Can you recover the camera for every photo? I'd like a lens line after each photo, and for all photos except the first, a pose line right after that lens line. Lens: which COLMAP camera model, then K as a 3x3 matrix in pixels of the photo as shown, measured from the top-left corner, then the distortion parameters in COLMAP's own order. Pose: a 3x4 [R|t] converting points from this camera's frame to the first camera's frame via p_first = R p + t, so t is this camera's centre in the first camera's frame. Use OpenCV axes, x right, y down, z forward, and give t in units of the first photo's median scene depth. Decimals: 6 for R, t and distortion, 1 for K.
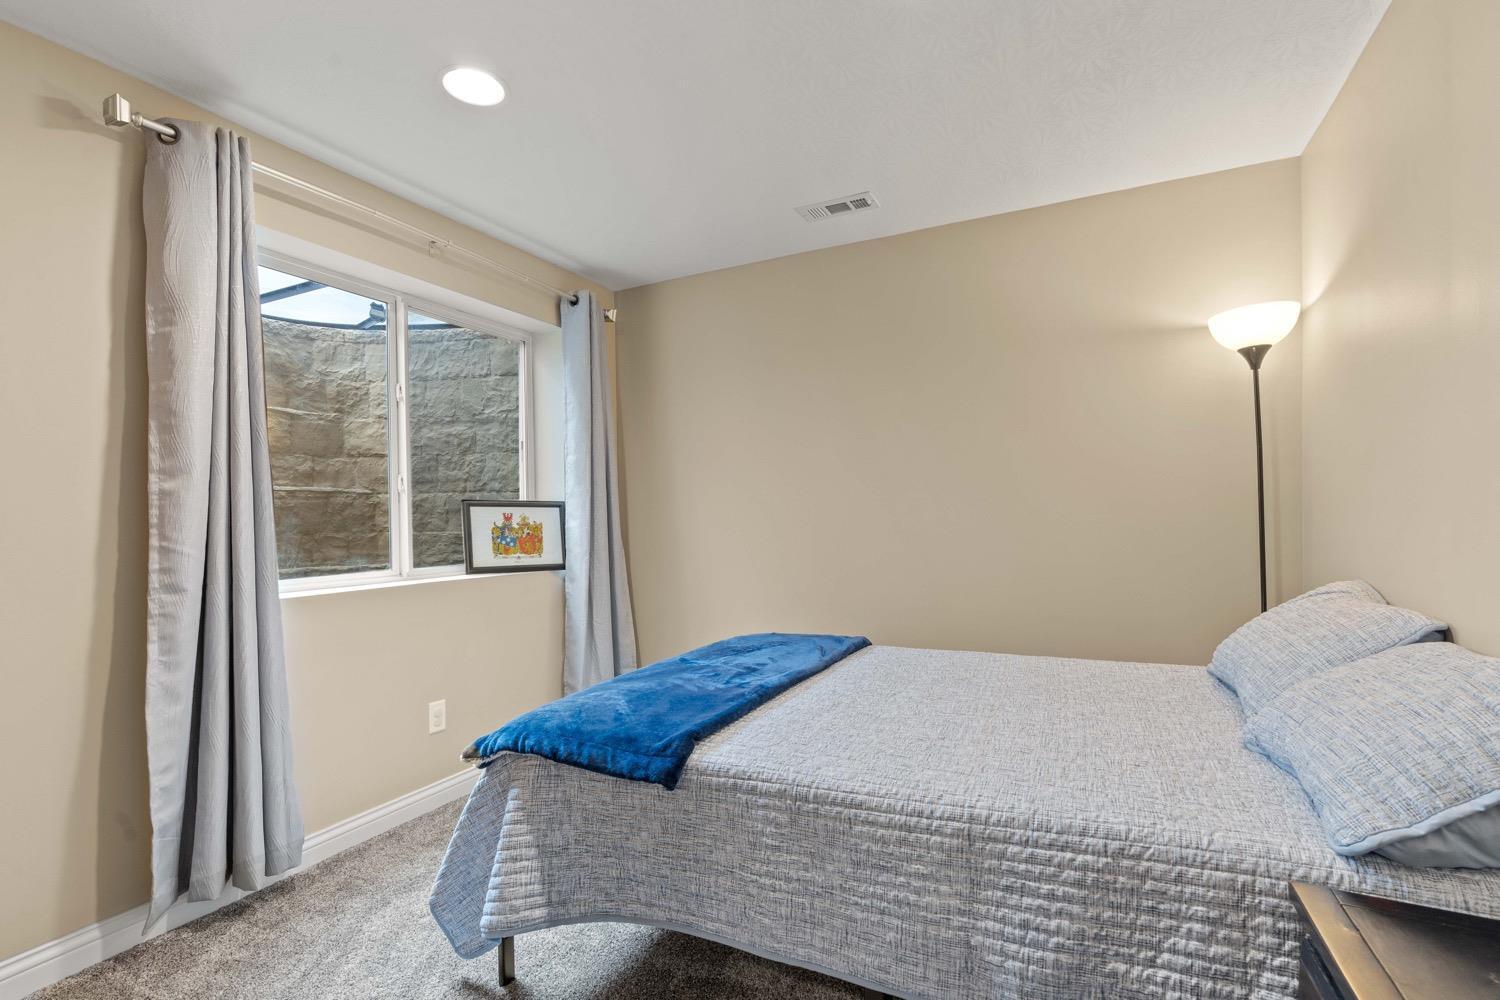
lens RADIAL K [[673.4, 0, 748.6], [0, 673.4, 492.5], [0, 0, 1]] dist [-0.005105, -0.000179]
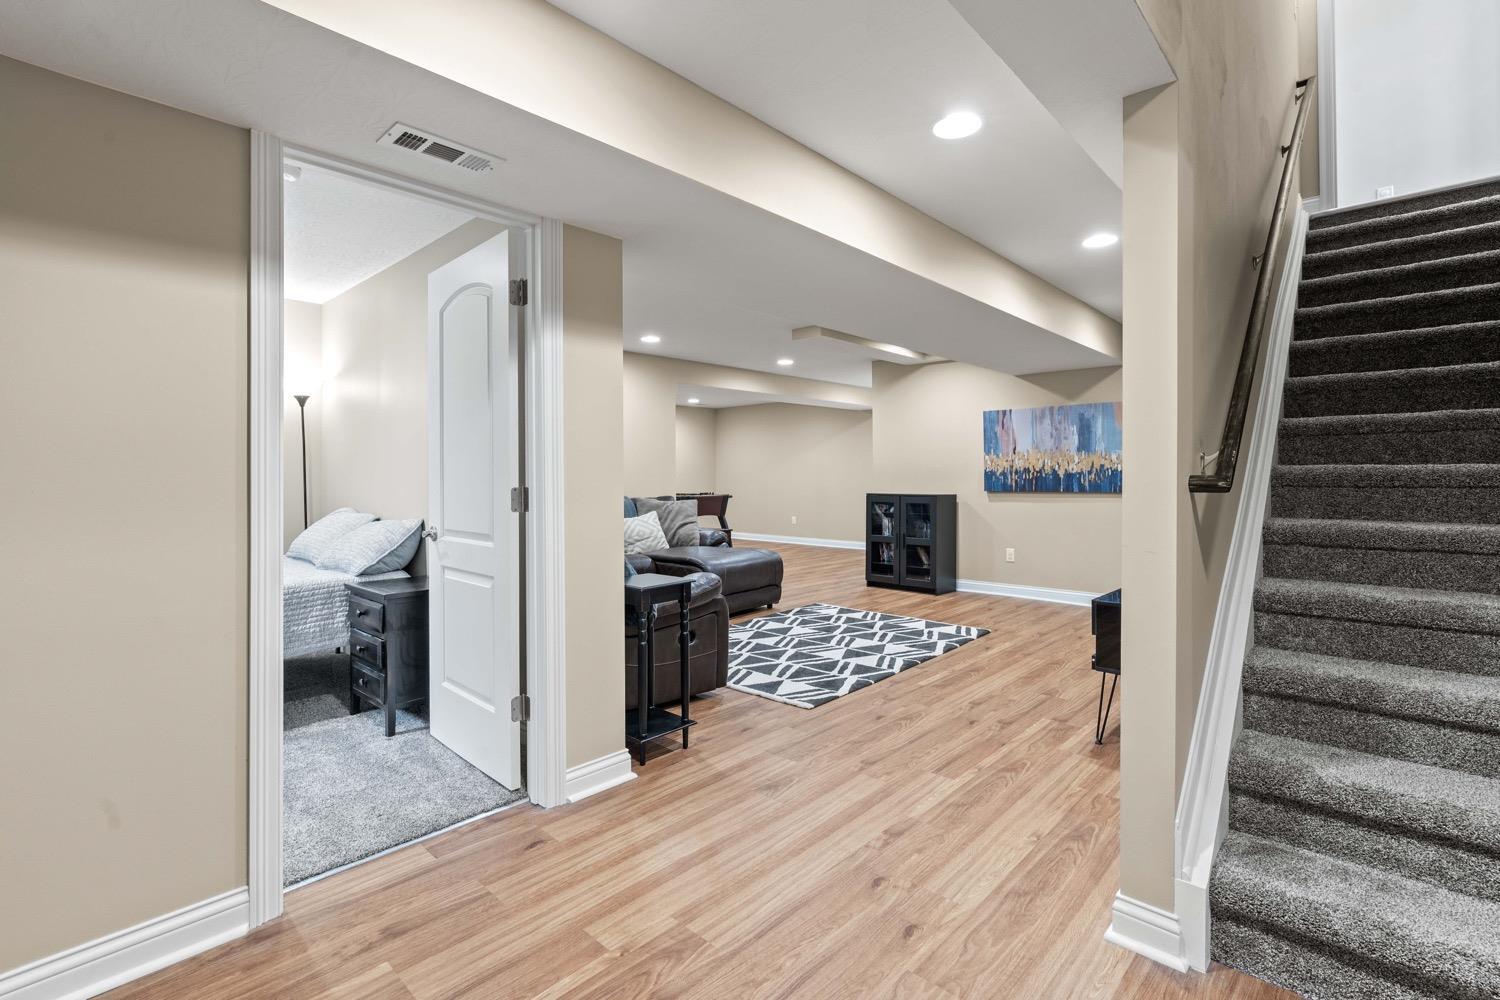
lens RADIAL K [[685.1, 0, 750.0], [0, 685.1, 500.0], [0, 0, 1]] dist [-0.005702, -0.000099]
pose [[0.261743, -0.036128, 0.964461, -1.493298], [-0.017150, 0.998967, 0.042075, -0.028020], [-0.964985, -0.027553, 0.260853, -1.418735]]
